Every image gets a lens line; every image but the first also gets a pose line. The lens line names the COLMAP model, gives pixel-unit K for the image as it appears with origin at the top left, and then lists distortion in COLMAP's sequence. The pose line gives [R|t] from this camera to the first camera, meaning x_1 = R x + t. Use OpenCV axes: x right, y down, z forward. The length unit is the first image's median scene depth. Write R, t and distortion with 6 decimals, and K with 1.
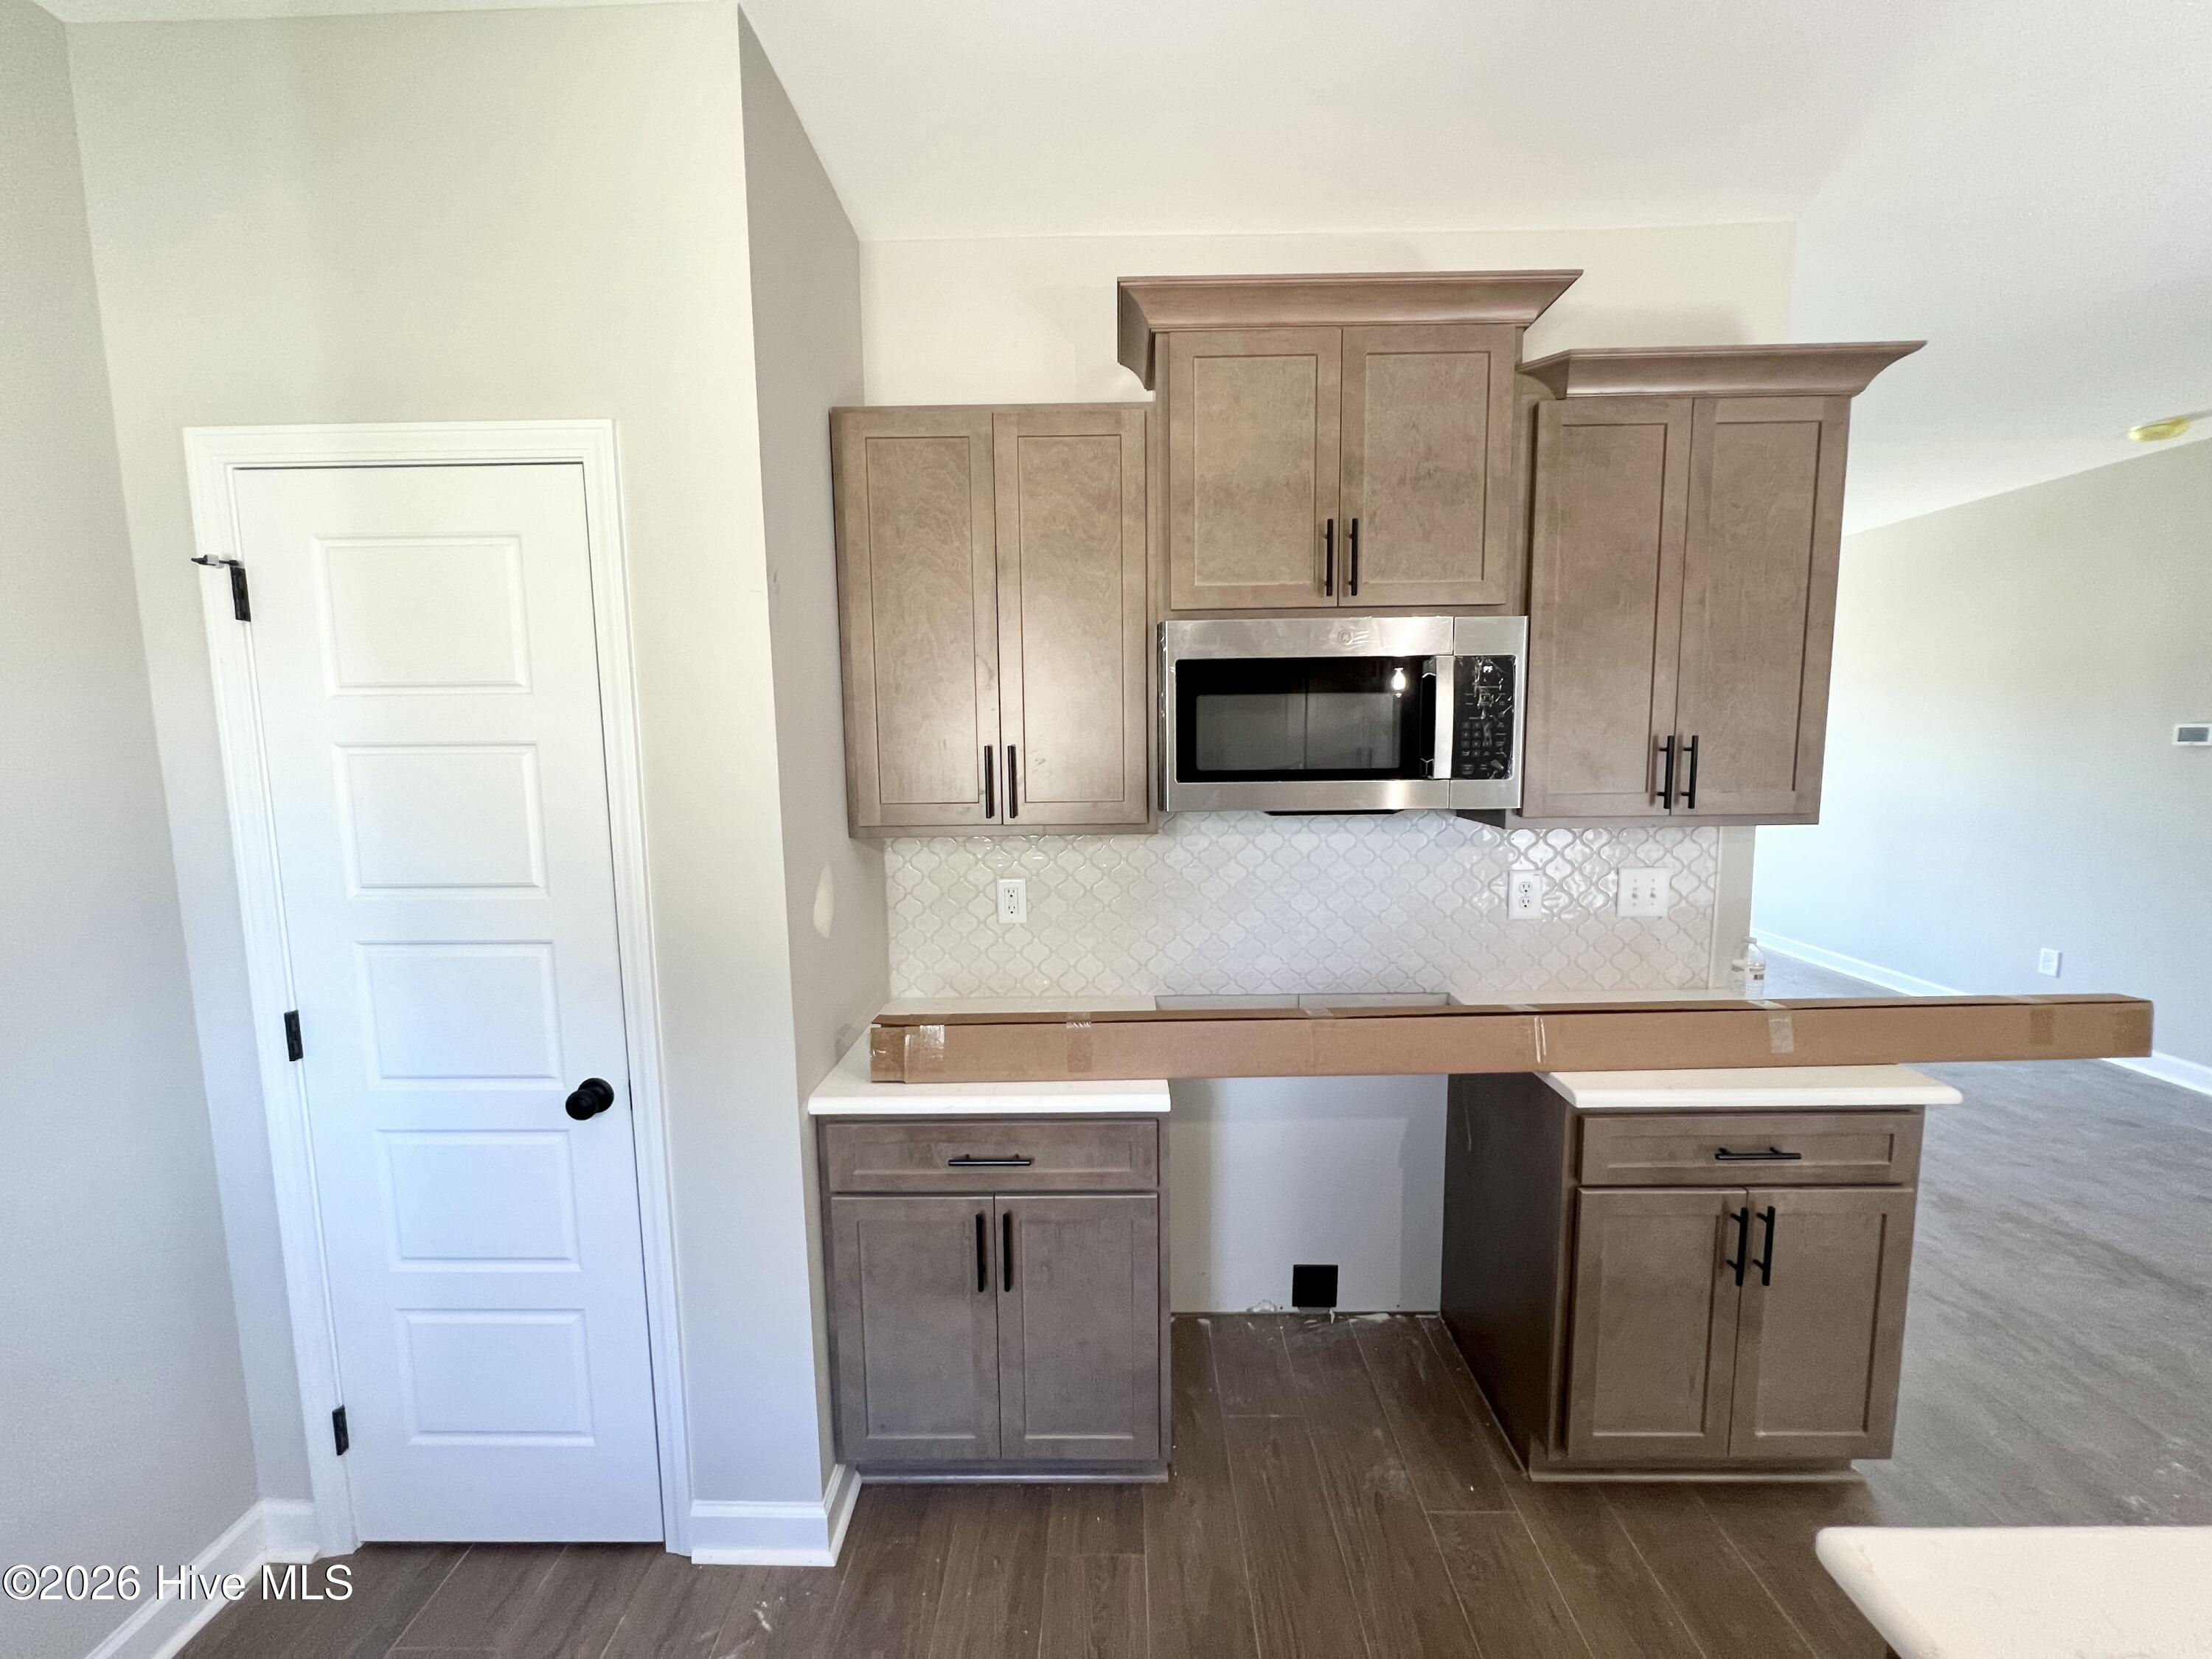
lens RADIAL K [[885.9, 0, 1105.2], [0, 885.9, 834.4], [0, 0, 1]] dist [-0.001921, 0.000106]
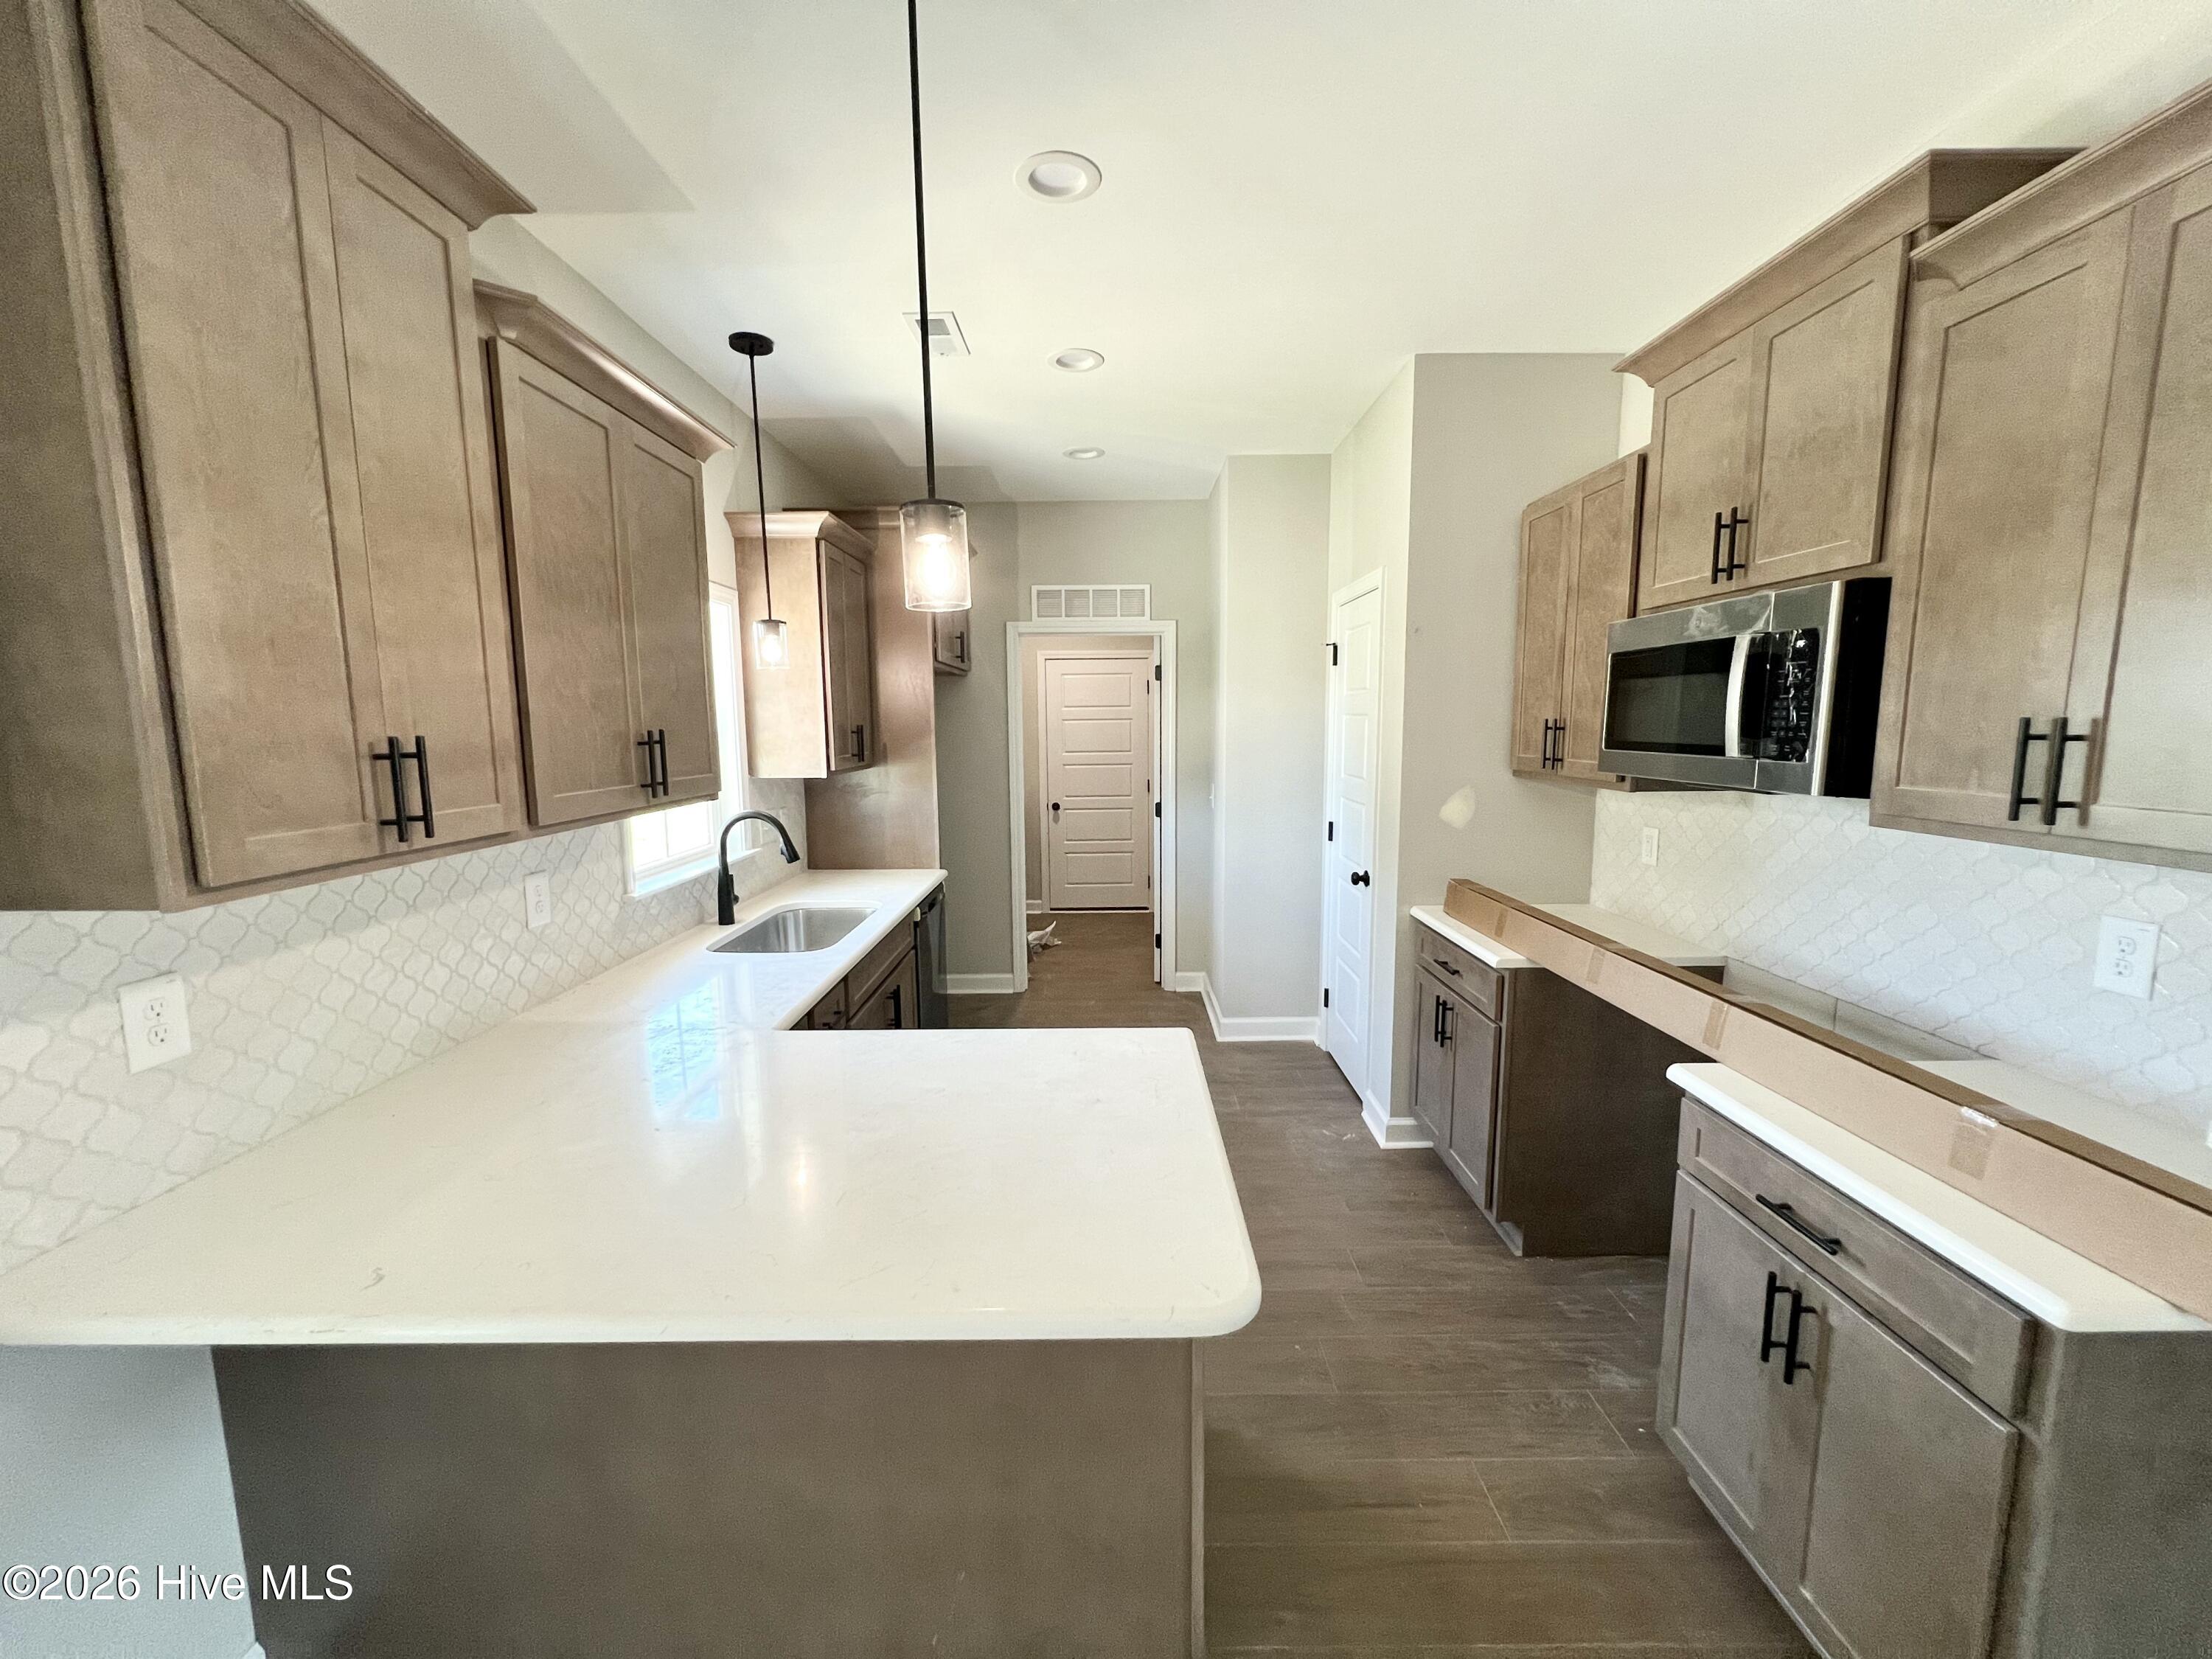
lens RADIAL K [[882.7, 0, 1103.2], [0, 882.7, 832.9], [0, 0, 1]] dist [-0.002348, -0.000131]
pose [[0.003087, 0.141012, -0.990003, 1.372319], [-0.107107, 0.984359, 0.139874, -0.040943], [0.994243, 0.105604, 0.018142, 0.269562]]
